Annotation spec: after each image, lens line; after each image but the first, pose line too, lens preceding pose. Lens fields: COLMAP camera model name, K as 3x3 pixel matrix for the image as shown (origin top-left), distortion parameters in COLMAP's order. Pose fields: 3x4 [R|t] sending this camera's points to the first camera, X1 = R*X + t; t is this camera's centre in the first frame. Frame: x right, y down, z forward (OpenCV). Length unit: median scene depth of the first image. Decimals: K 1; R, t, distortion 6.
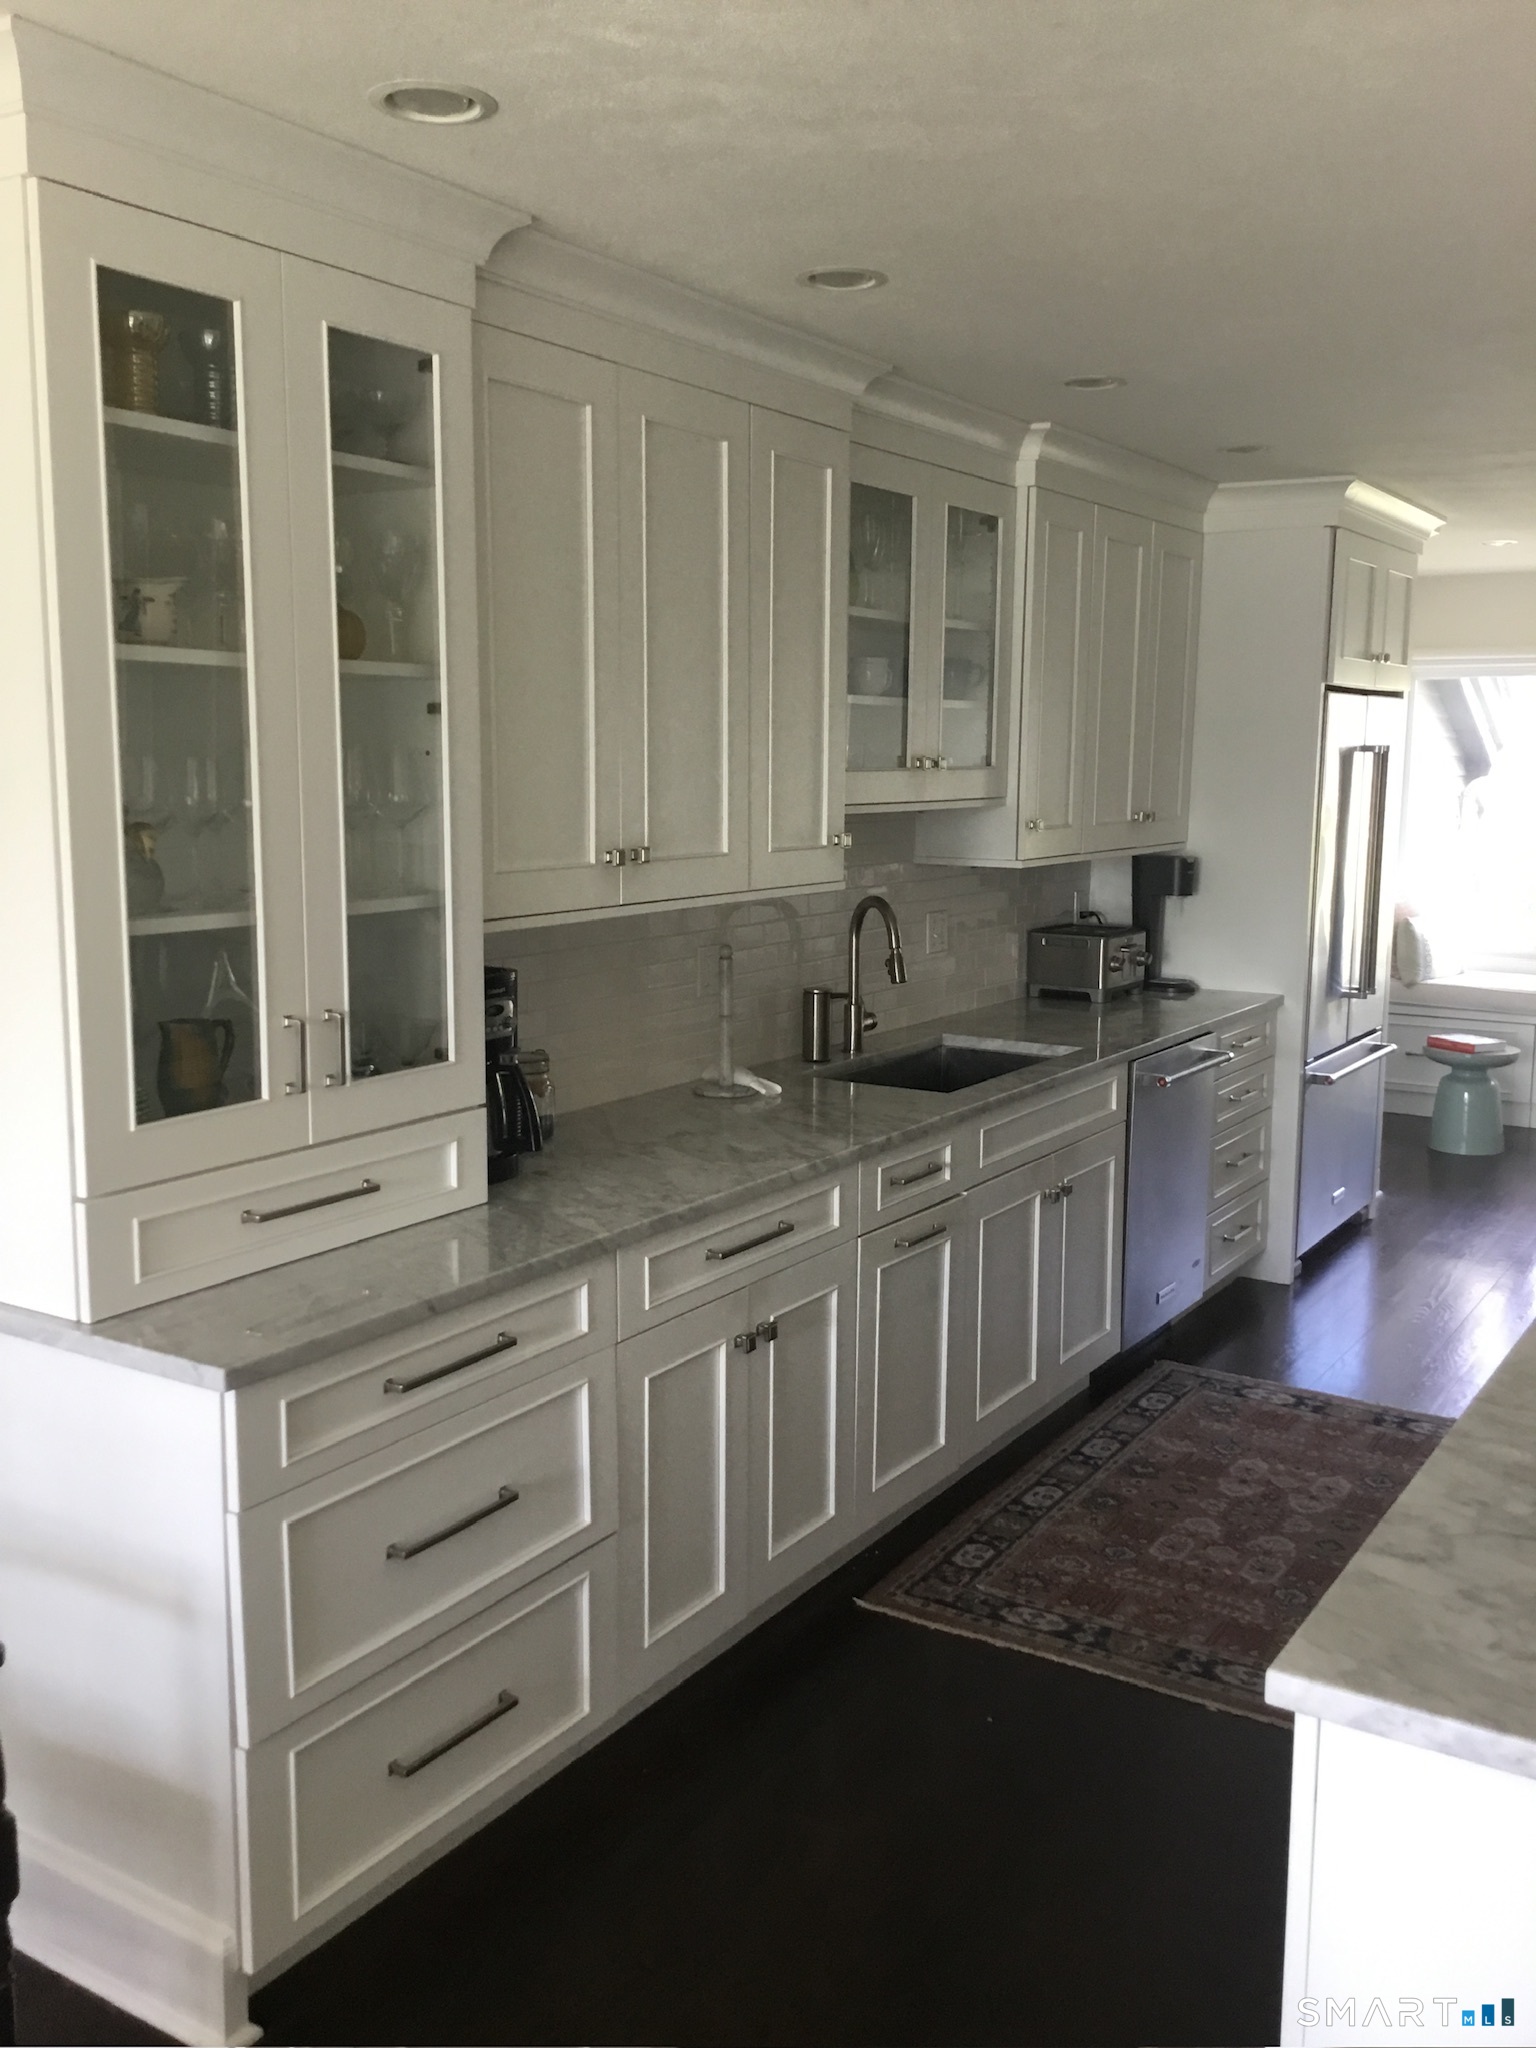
lens RADIAL K [[1835.7, 0, 765.0], [0, 1835.7, 1024.5], [0, 0, 1]] dist [0.075569, 0.004181]
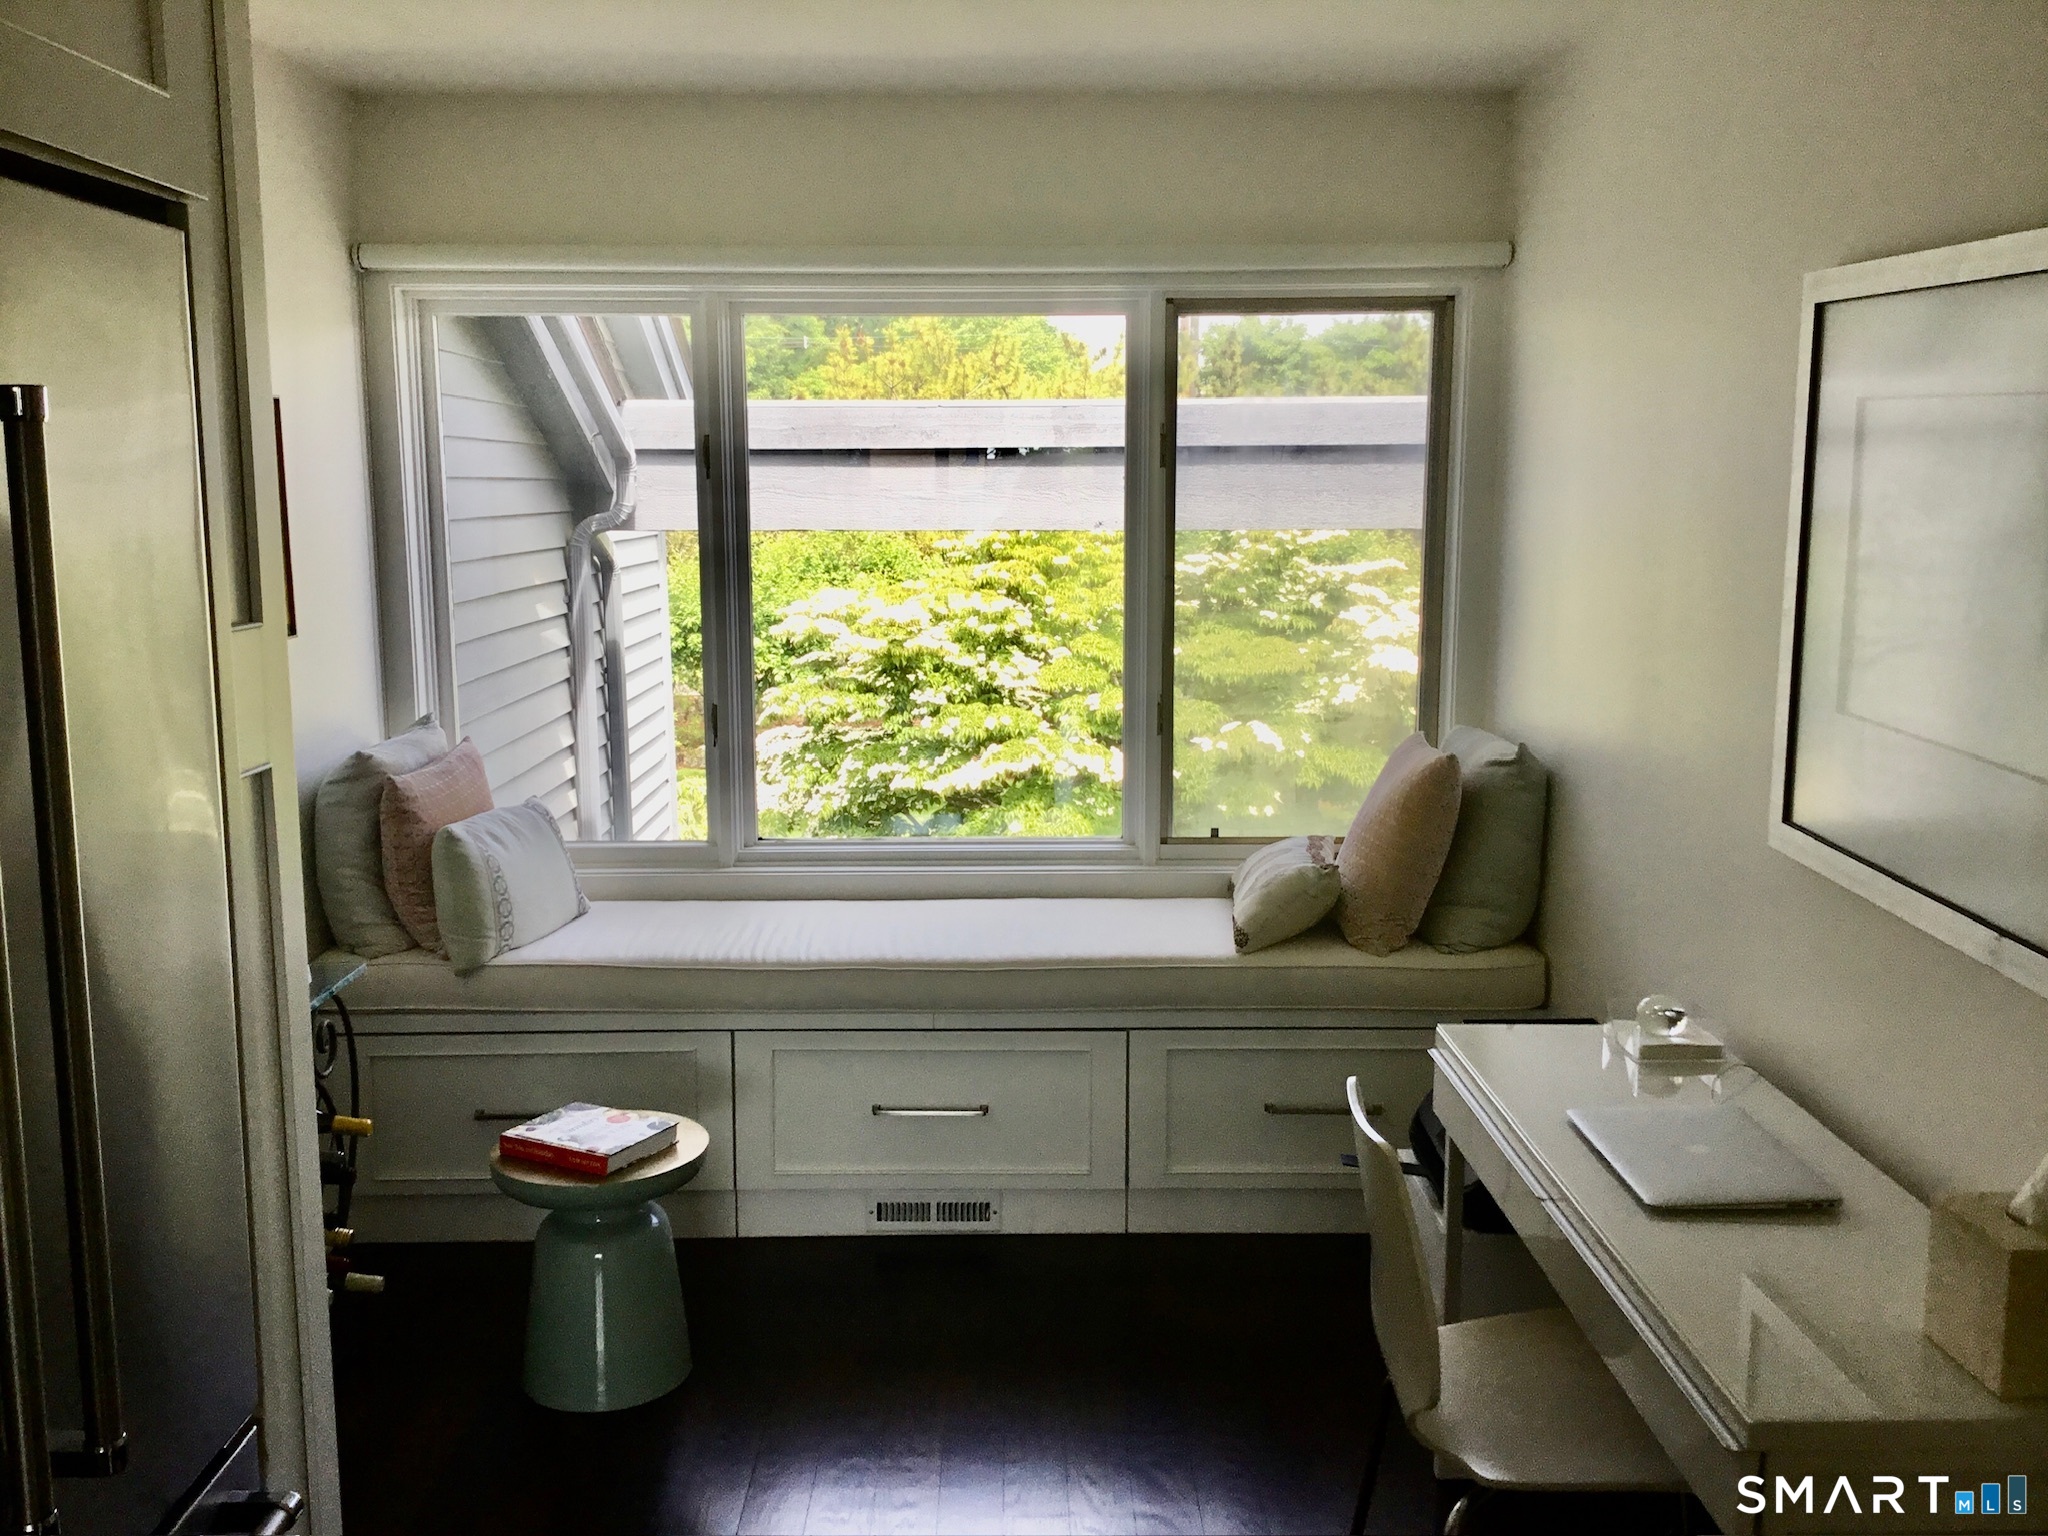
lens RADIAL K [[1835.7, 0, 1023.7], [0, 1835.7, 769.6], [0, 0, 1]] dist [0.075569, 0.004181]
pose [[0.844769, -0.089017, 0.527675, 0.228515], [0.086911, 0.995798, 0.028849, -0.071280], [-0.528026, 0.021490, 0.848956, 0.544182]]
